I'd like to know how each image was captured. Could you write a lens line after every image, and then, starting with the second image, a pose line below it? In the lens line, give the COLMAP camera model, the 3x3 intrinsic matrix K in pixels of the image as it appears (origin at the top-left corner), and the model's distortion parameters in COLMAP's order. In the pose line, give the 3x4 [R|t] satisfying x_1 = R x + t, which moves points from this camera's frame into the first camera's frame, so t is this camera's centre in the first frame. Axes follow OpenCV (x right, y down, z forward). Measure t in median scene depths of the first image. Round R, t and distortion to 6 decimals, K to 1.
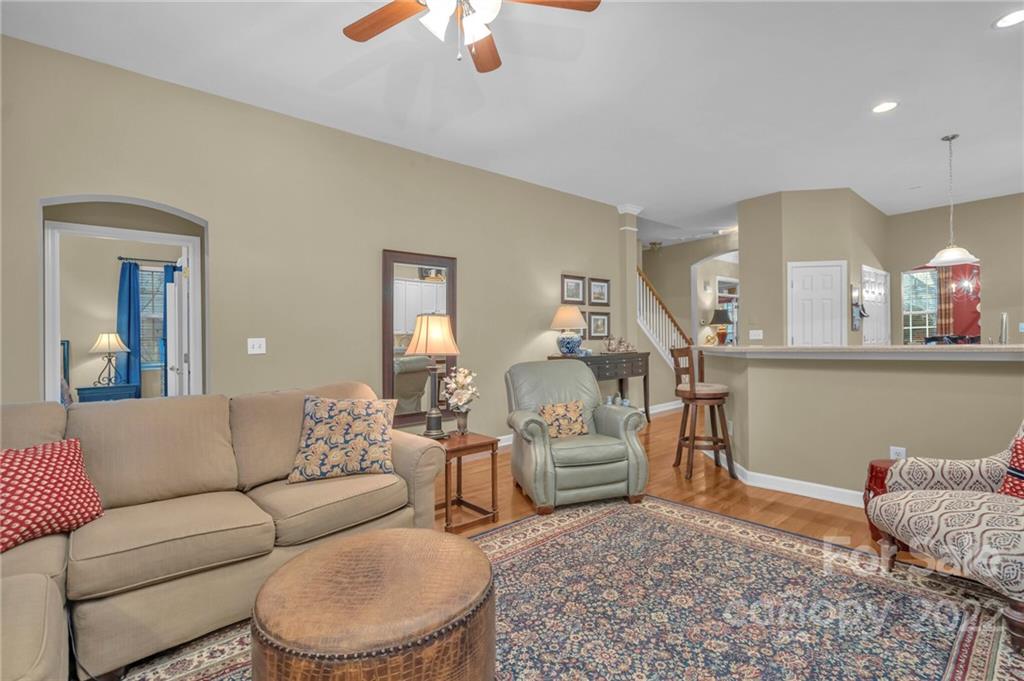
lens RADIAL K [[464.7, 0, 503.8], [0, 464.7, 336.3], [0, 0, 1]] dist [-0.000043, -0.002077]
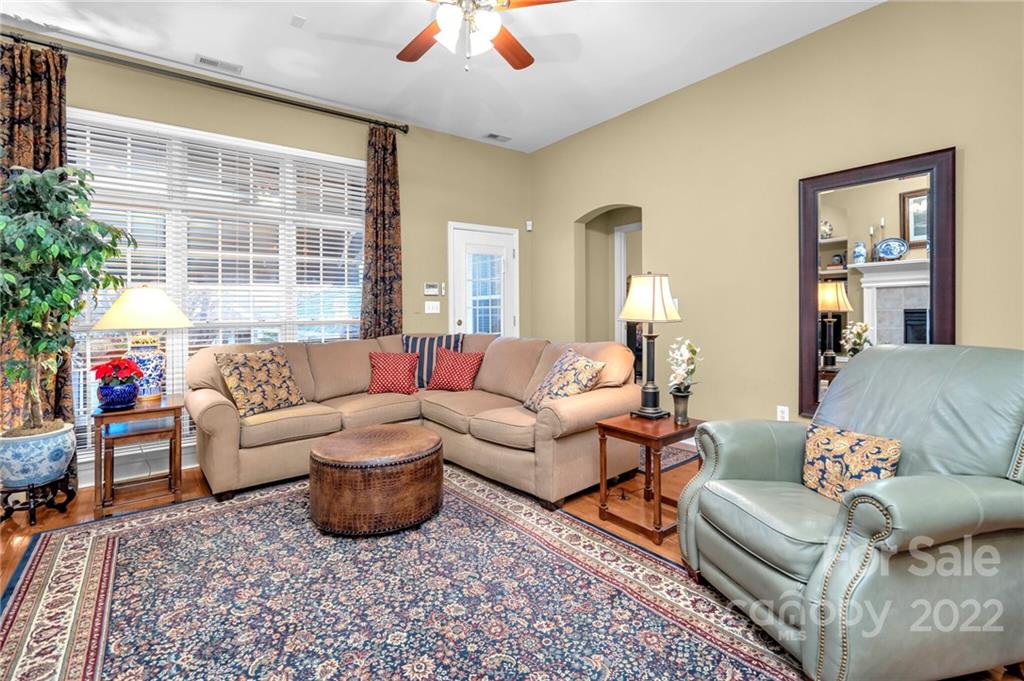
lens RADIAL K [[464.7, 0, 515.2], [0, 464.7, 309.2], [0, 0, 1]] dist [-0.000043, -0.002077]
pose [[-0.033792, 0.020510, -0.999218, 0.503253], [0.028310, 0.999408, 0.019556, -0.005739], [0.999028, -0.027627, -0.034353, 0.542635]]
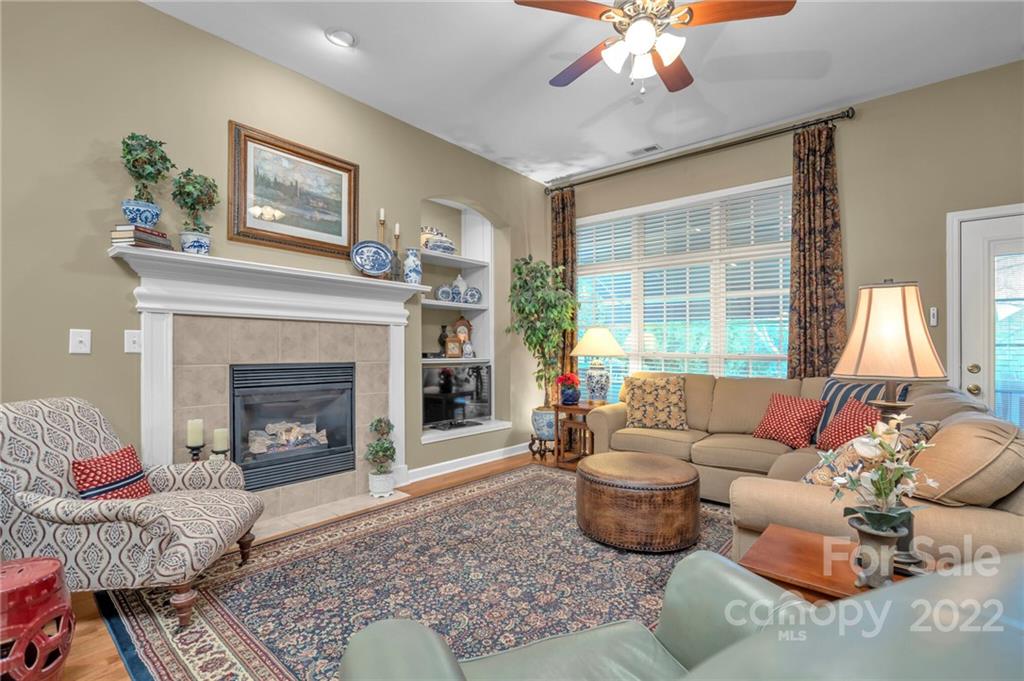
lens RADIAL K [[464.7, 0, 507.5], [0, 464.7, 345.7], [0, 0, 1]] dist [-0.000043, -0.002077]
pose [[-0.986684, 0.012689, -0.162153, 0.190628], [0.014678, 0.999831, -0.011077, 0.007866], [0.161985, -0.013309, -0.986703, 0.952778]]
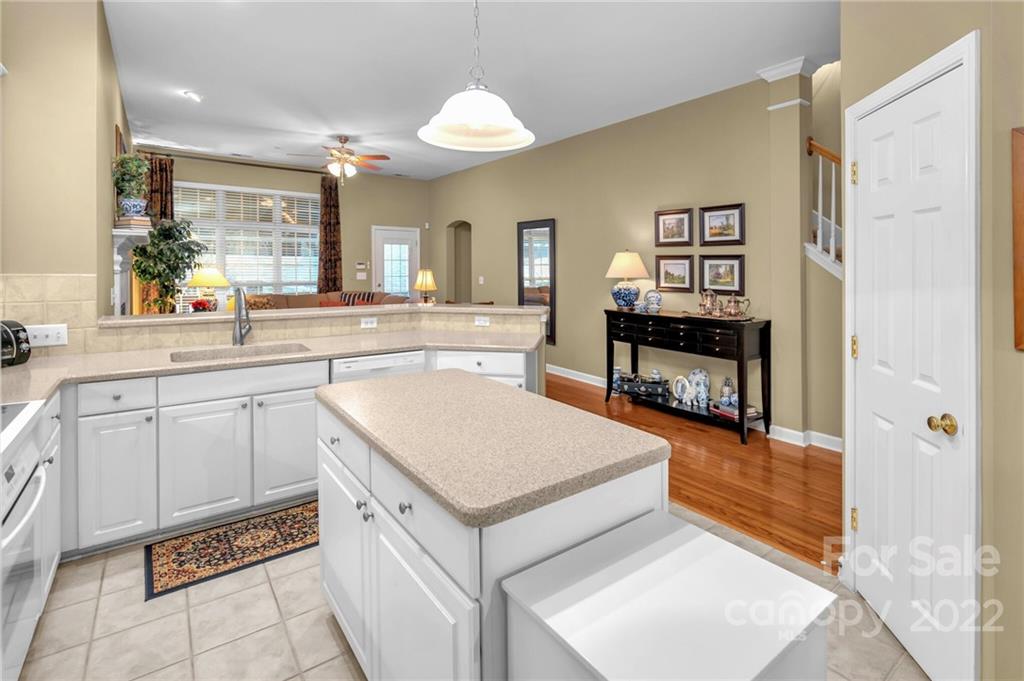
lens RADIAL K [[492.3, 0, 515.5], [0, 492.3, 281.1], [0, 0, 1]] dist [-0.001610, -0.000140]
pose [[-0.069568, 0.052888, -0.996174, 1.340889], [0.004383, 0.998600, 0.052711, -0.074889], [0.997568, -0.000699, -0.069703, 1.062840]]
